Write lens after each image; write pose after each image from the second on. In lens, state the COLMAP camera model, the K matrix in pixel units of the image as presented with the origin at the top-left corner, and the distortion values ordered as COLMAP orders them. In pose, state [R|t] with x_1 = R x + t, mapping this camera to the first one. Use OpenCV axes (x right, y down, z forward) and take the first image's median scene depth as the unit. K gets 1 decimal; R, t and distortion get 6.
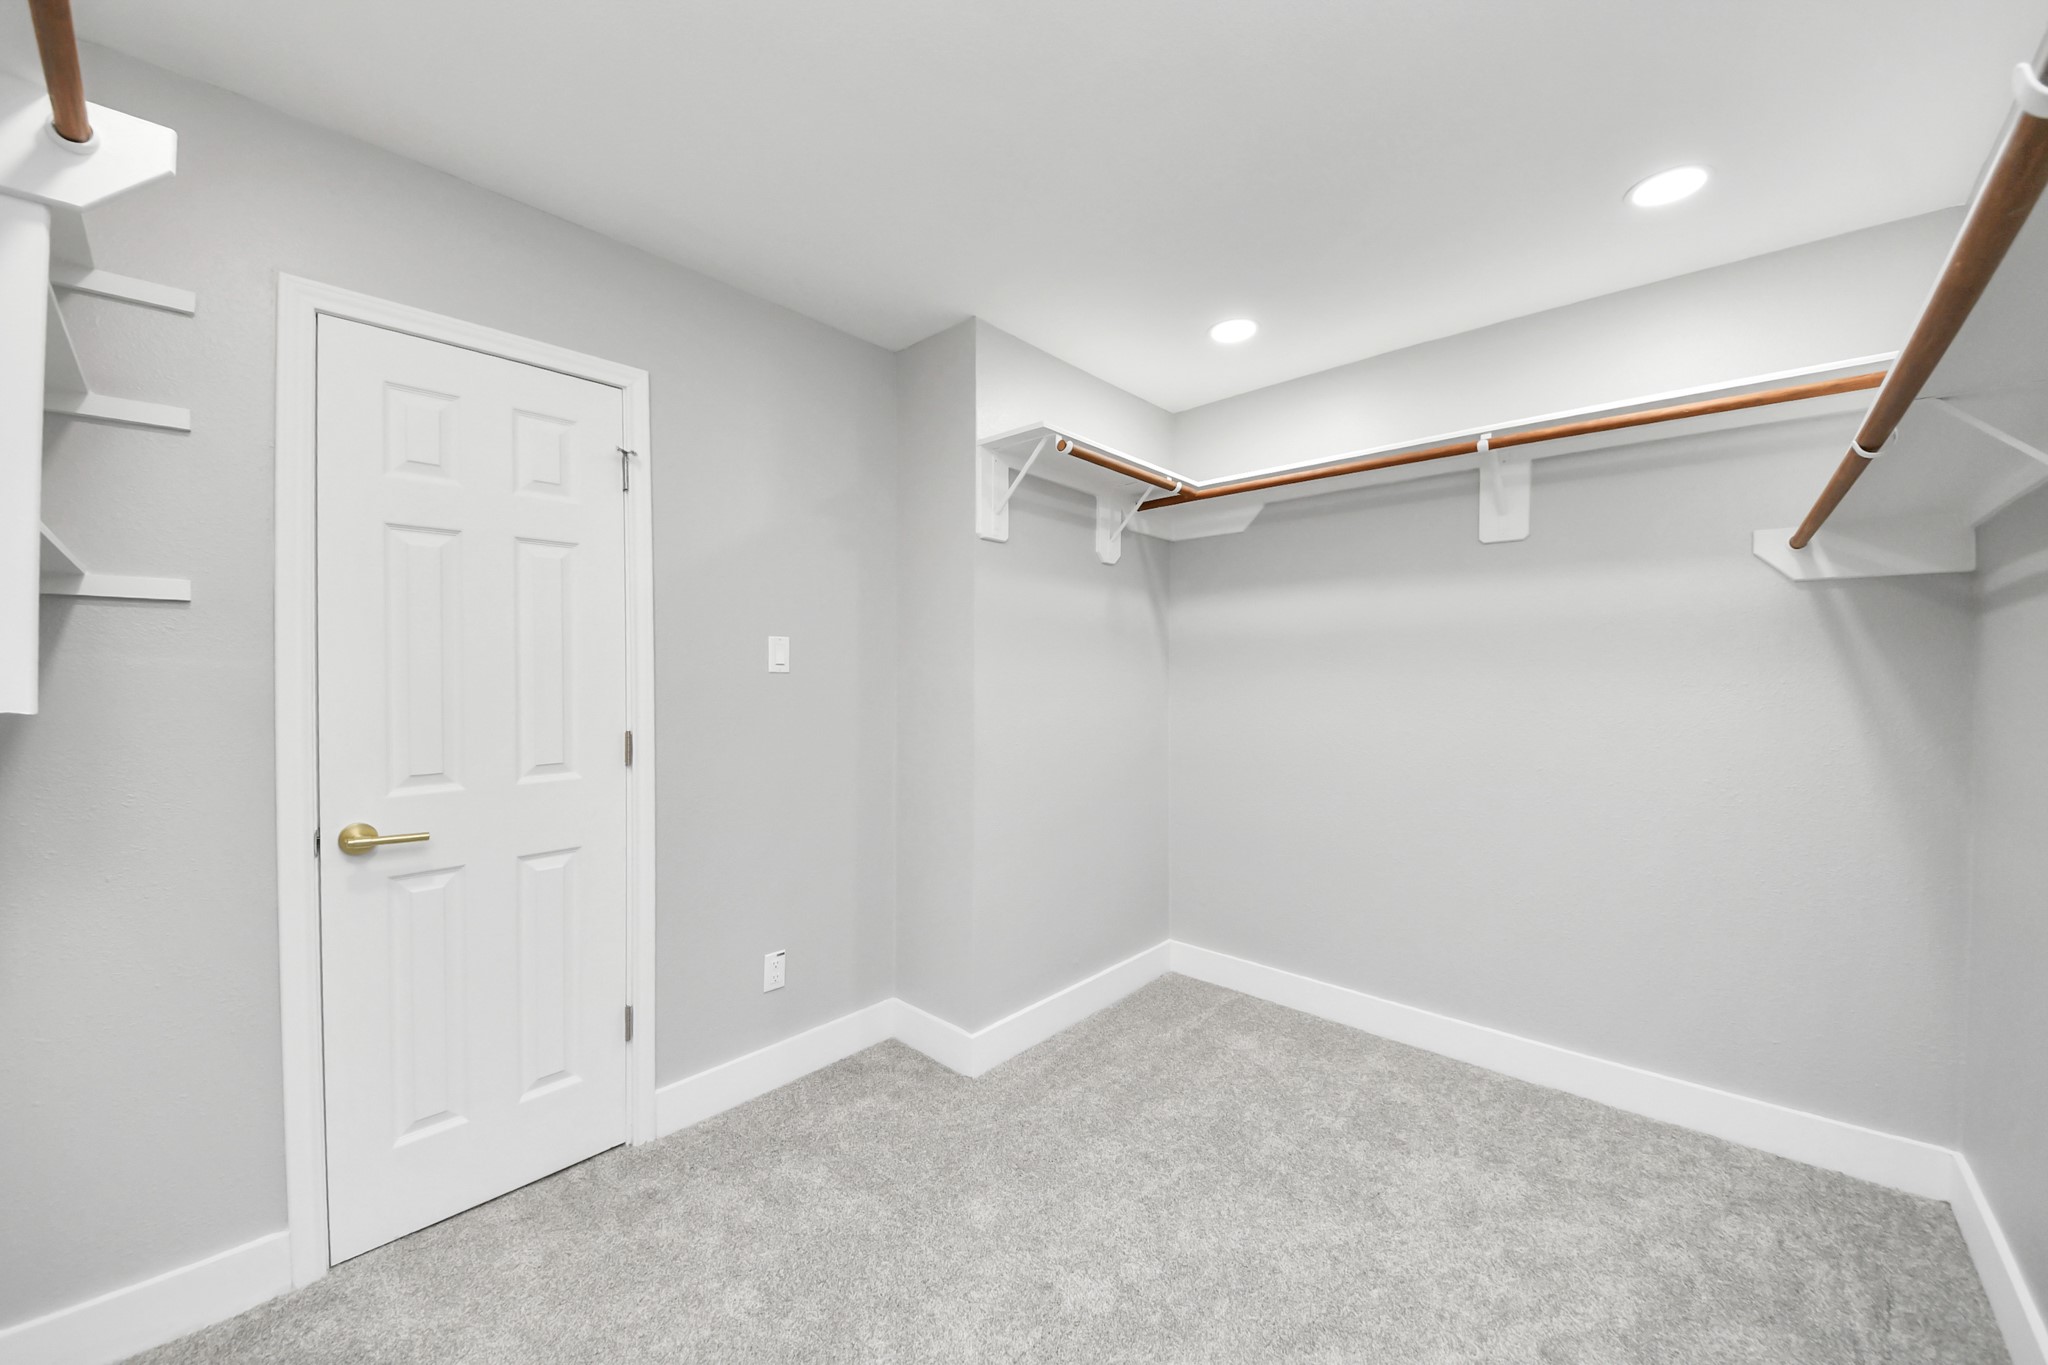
lens RADIAL K [[792.4, 0, 1024.0], [0, 792.4, 682.5], [0, 0, 1]] dist [-0.001187, -0.000187]
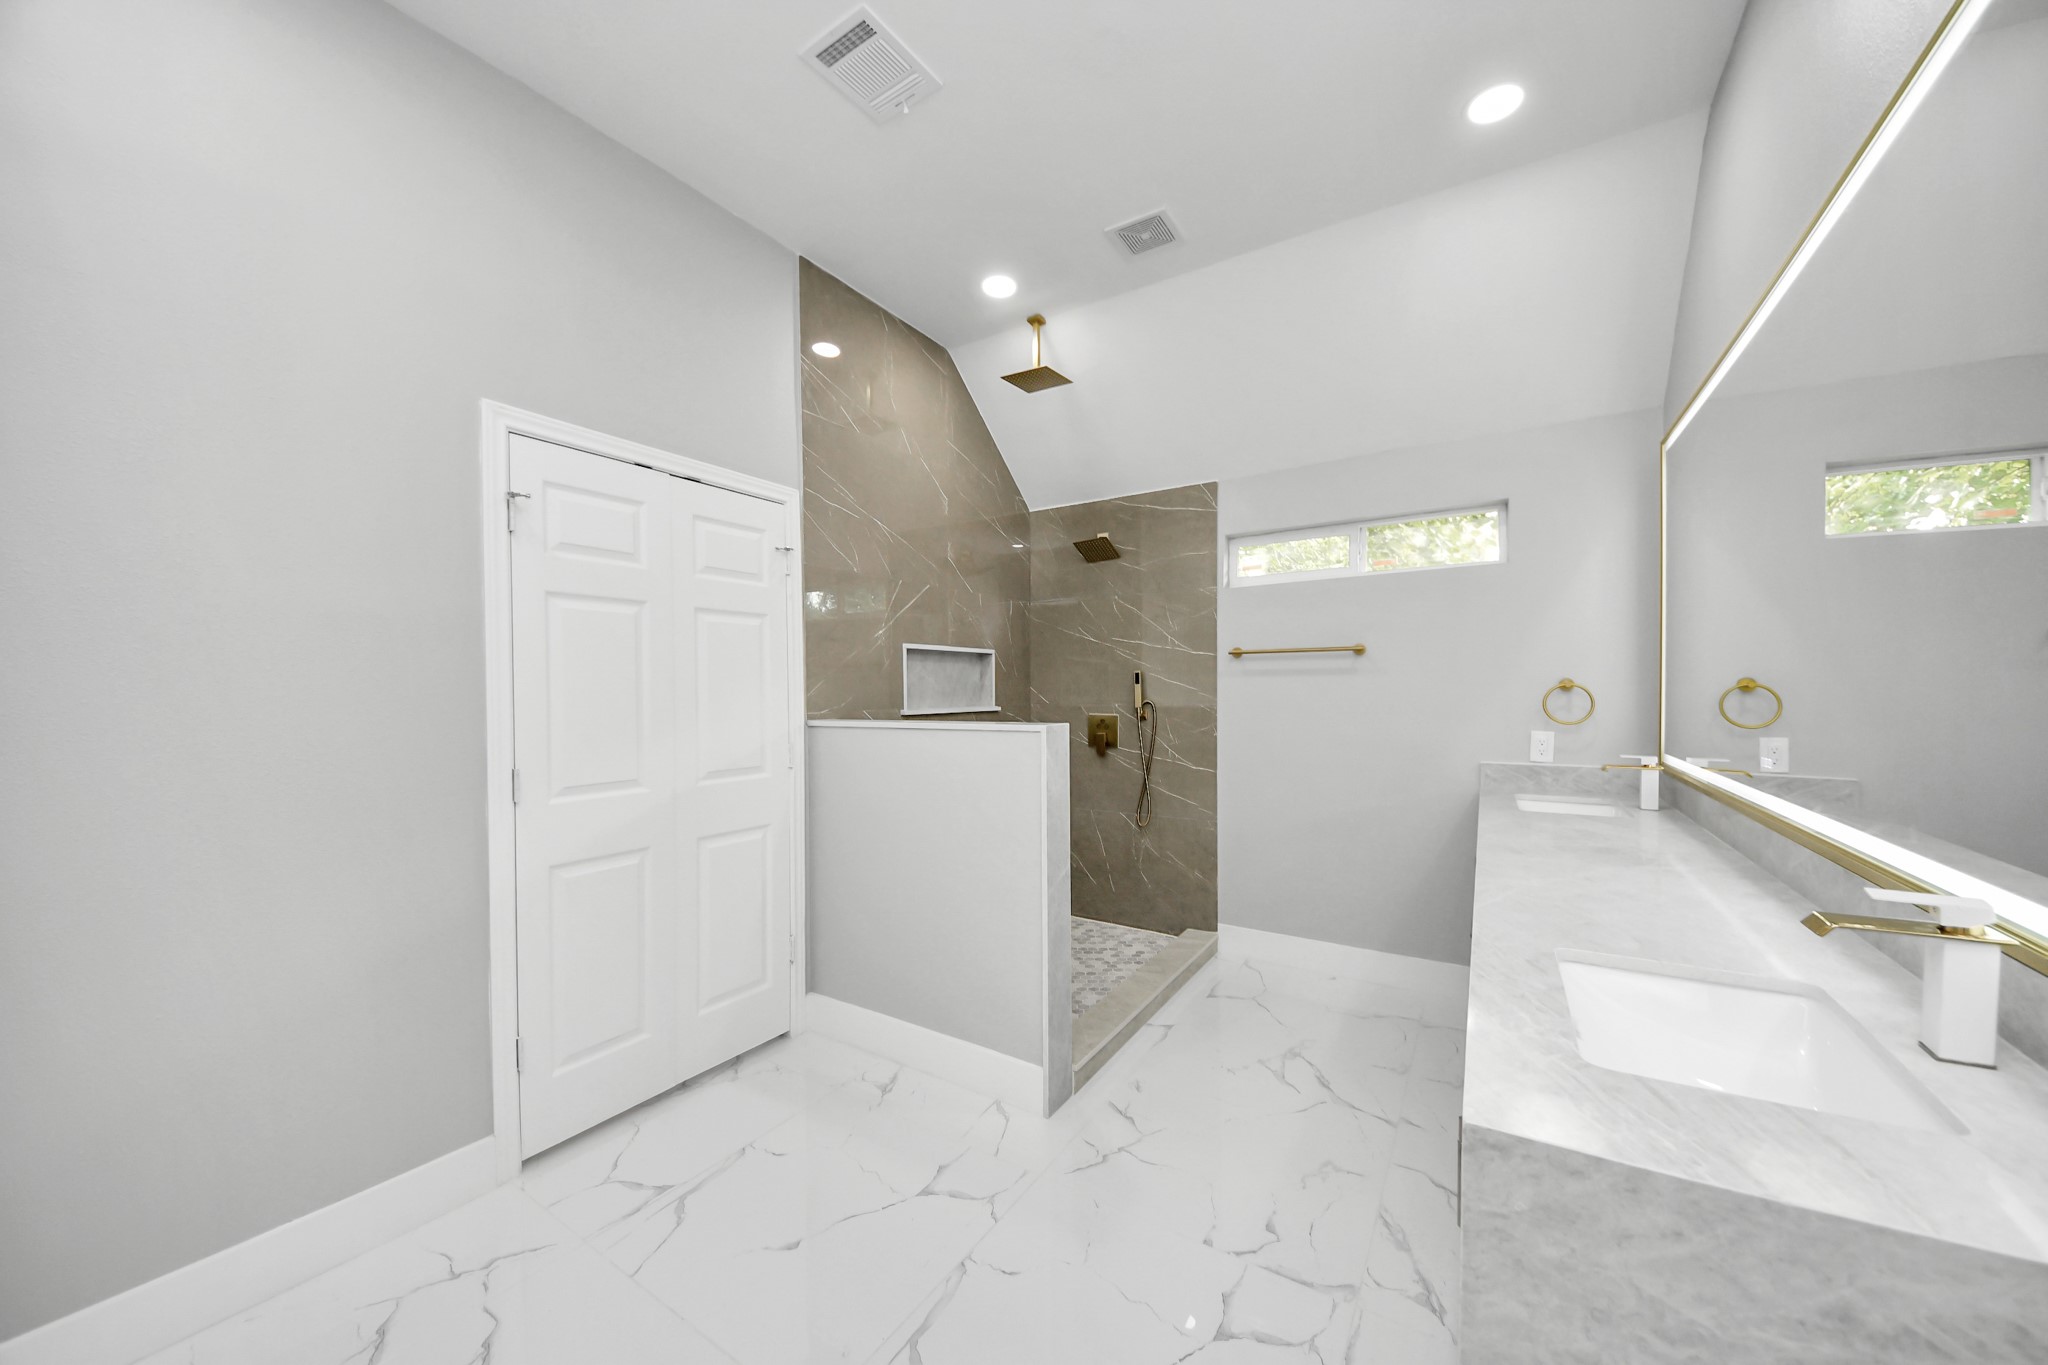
lens RADIAL K [[737.0, 0, 1006.8], [0, 737.0, 713.8], [0, 0, 1]] dist [-0.001943, -0.000290]
pose [[0.983470, -0.014410, 0.180497, -0.322852], [0.014302, 0.999896, 0.001900, 0.007335], [-0.180506, 0.000713, 0.983574, -0.345955]]
